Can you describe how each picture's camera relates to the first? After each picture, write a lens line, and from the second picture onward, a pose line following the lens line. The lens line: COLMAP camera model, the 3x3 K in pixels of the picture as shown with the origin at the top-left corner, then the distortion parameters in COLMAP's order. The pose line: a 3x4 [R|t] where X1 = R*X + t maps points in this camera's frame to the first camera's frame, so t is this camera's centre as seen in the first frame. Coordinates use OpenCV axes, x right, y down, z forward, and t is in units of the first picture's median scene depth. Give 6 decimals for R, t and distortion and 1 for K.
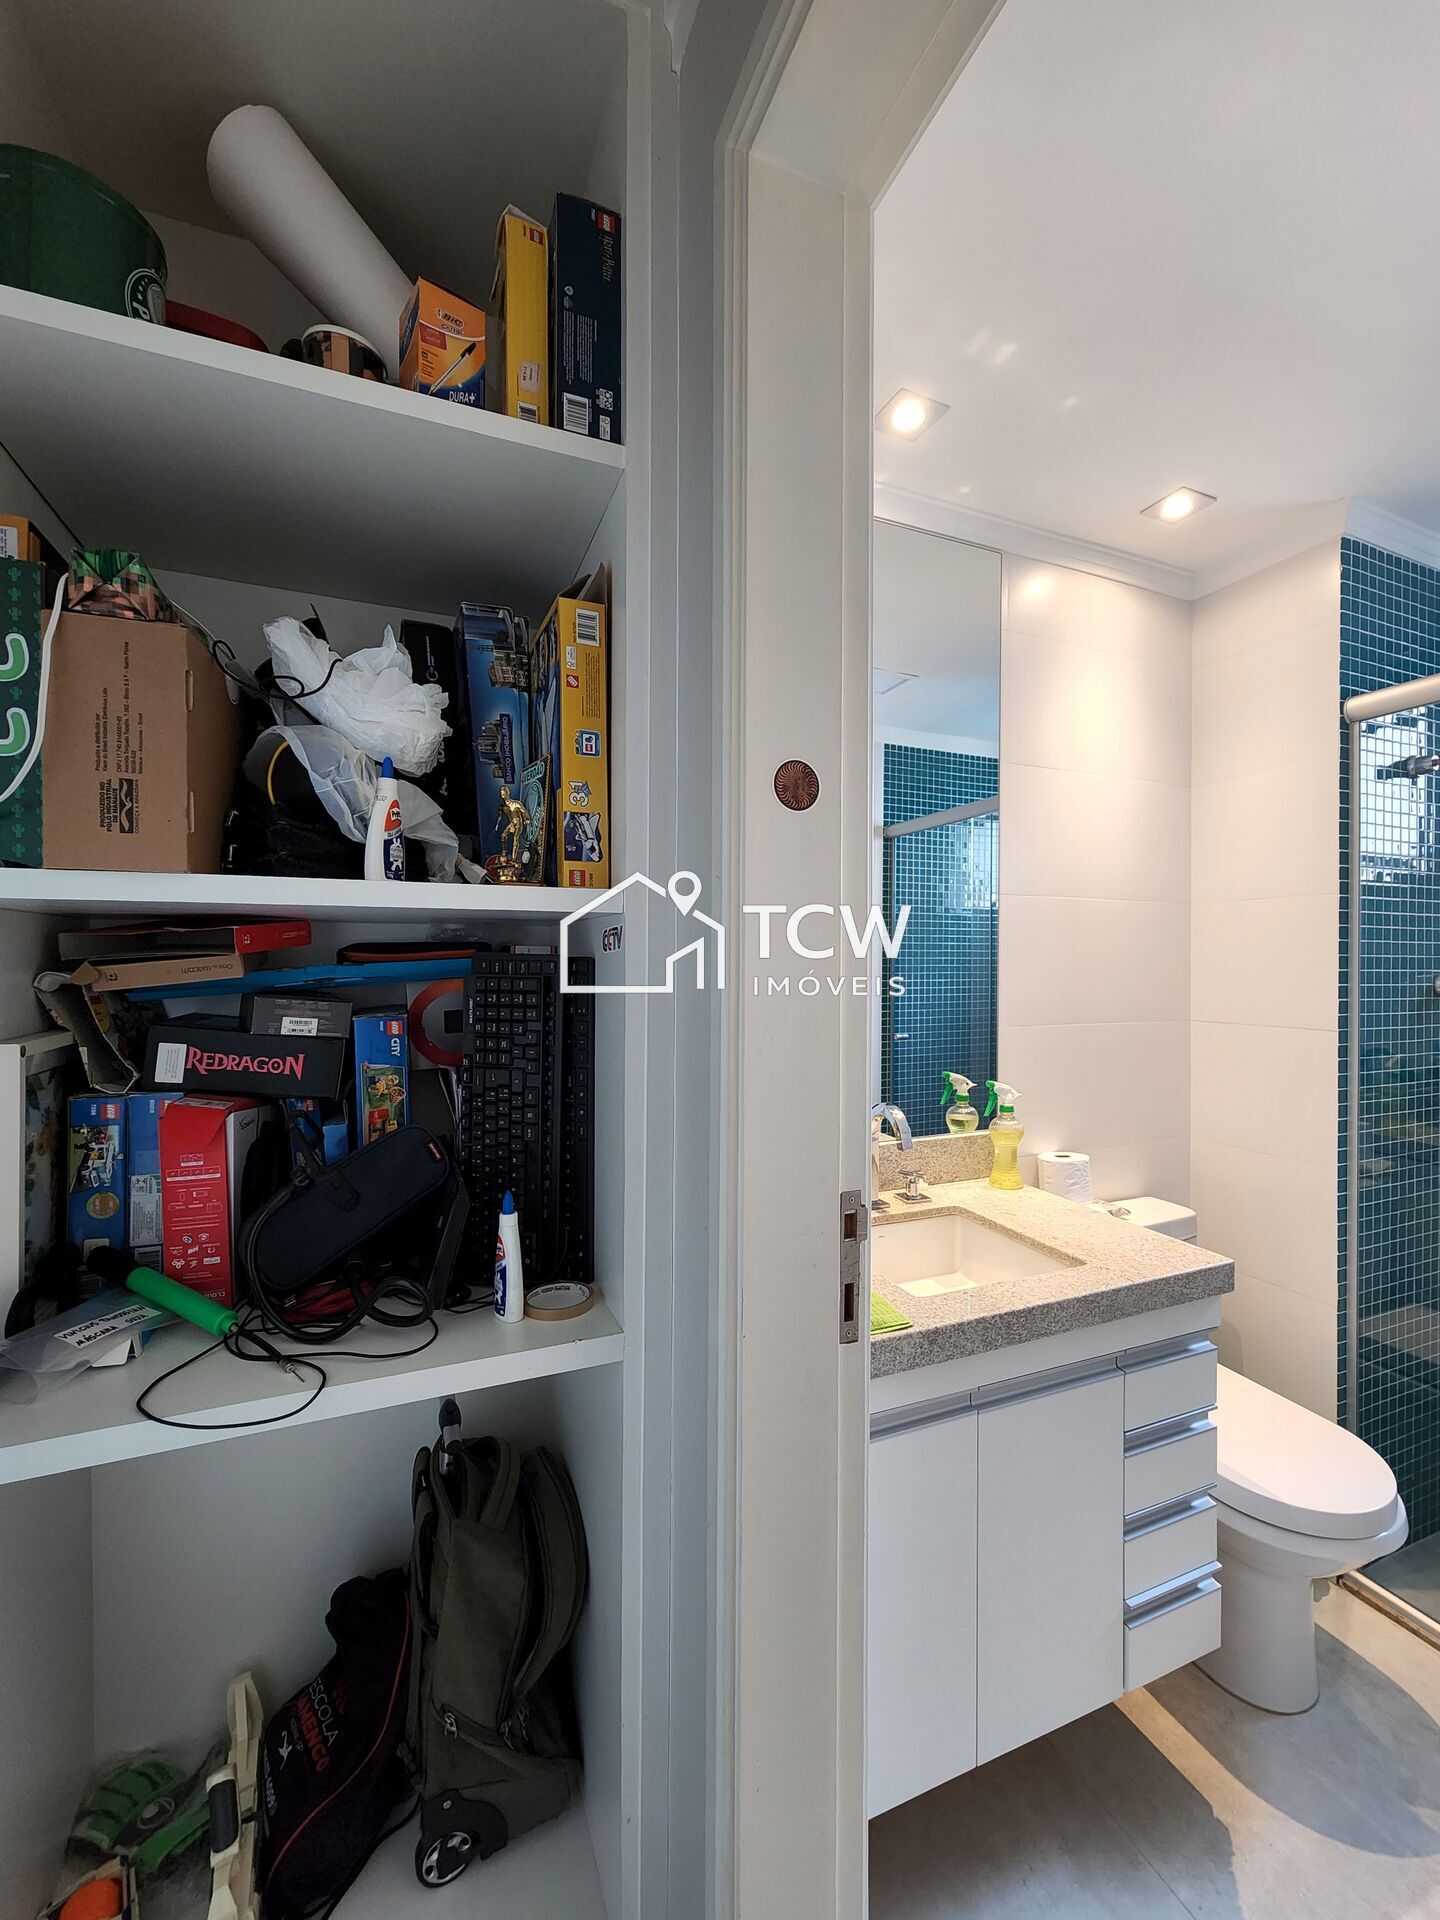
lens RADIAL K [[793.4, 0, 738.9], [0, 793.4, 957.1], [0, 0, 1]] dist [0.000296, 0.000529]
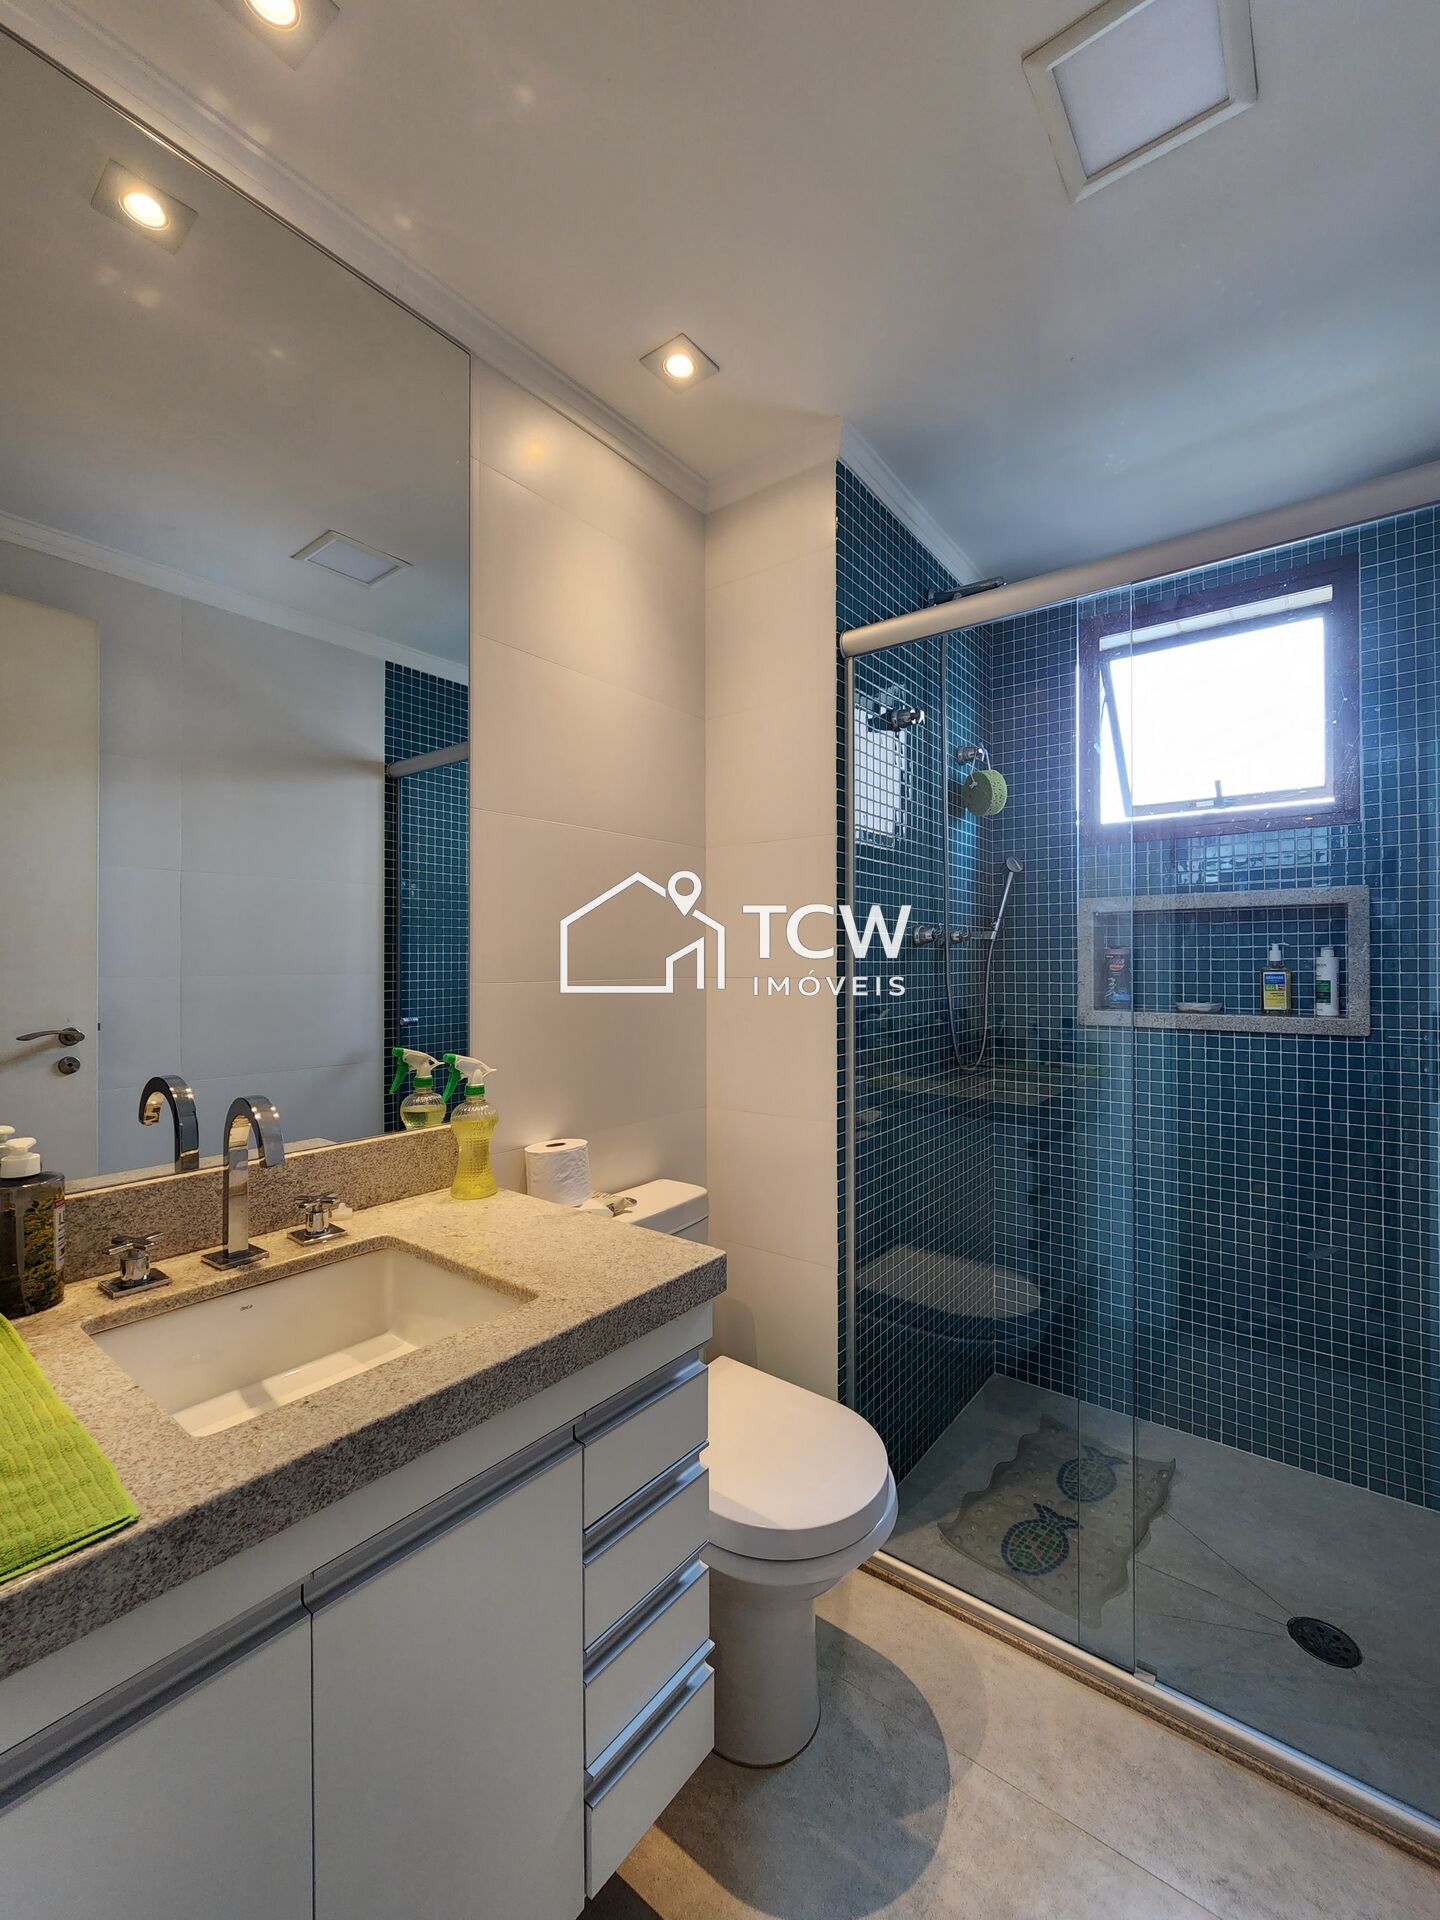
lens RADIAL K [[793.4, 0, 724.6], [0, 793.4, 962.2], [0, 0, 1]] dist [0.000296, 0.000529]
pose [[0.879549, -0.009873, 0.475706, 0.184944], [0.007411, 0.999948, 0.007052, 0.065751], [-0.475751, -0.002678, 0.879576, 0.227893]]
